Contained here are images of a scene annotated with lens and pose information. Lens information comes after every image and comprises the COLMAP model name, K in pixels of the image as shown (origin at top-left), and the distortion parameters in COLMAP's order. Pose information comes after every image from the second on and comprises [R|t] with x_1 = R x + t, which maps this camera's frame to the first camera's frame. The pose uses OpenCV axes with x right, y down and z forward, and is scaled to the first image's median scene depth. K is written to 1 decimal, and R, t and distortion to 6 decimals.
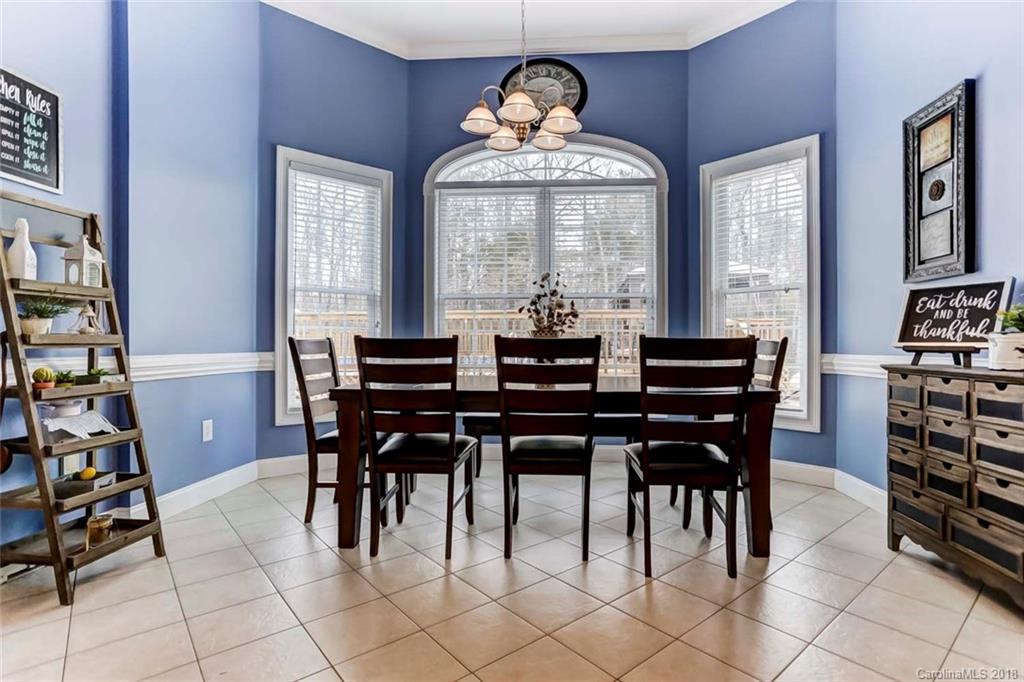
lens RADIAL K [[540.2, 0, 517.8], [0, 540.2, 340.6], [0, 0, 1]] dist [-0.004013, 0.002372]
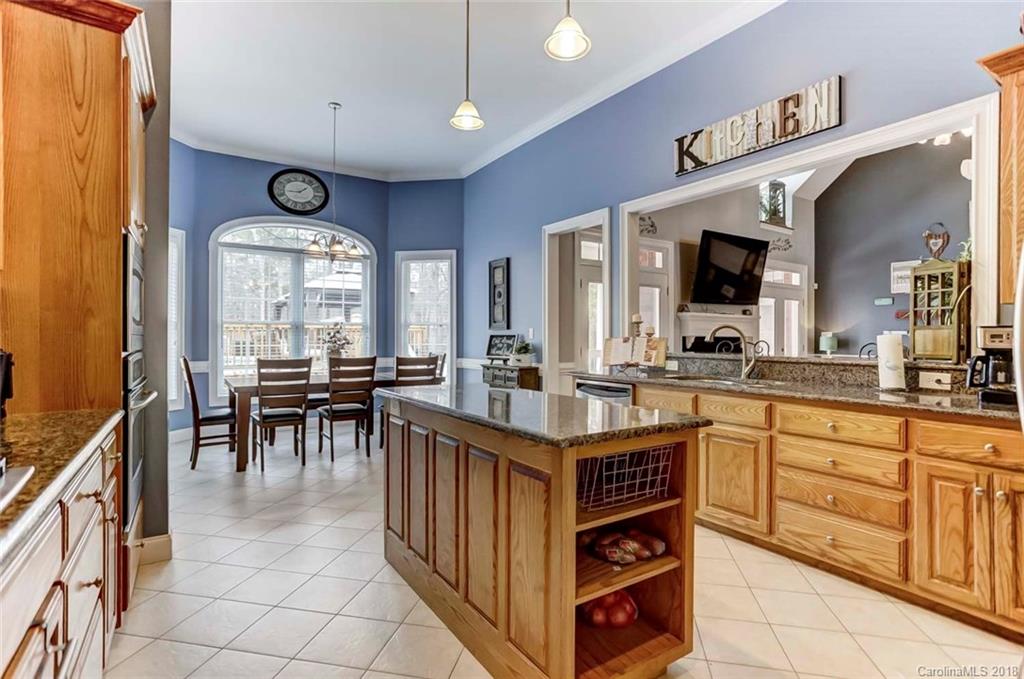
lens RADIAL K [[495.8, 0, 511.2], [0, 495.8, 338.1], [0, 0, 1]] dist [-0.017818, 0.004784]
pose [[0.797629, 0.001770, 0.603146, -0.577901], [-0.002689, 0.999996, 0.000622, -0.077086], [-0.603142, -0.002118, 0.797631, -0.886036]]
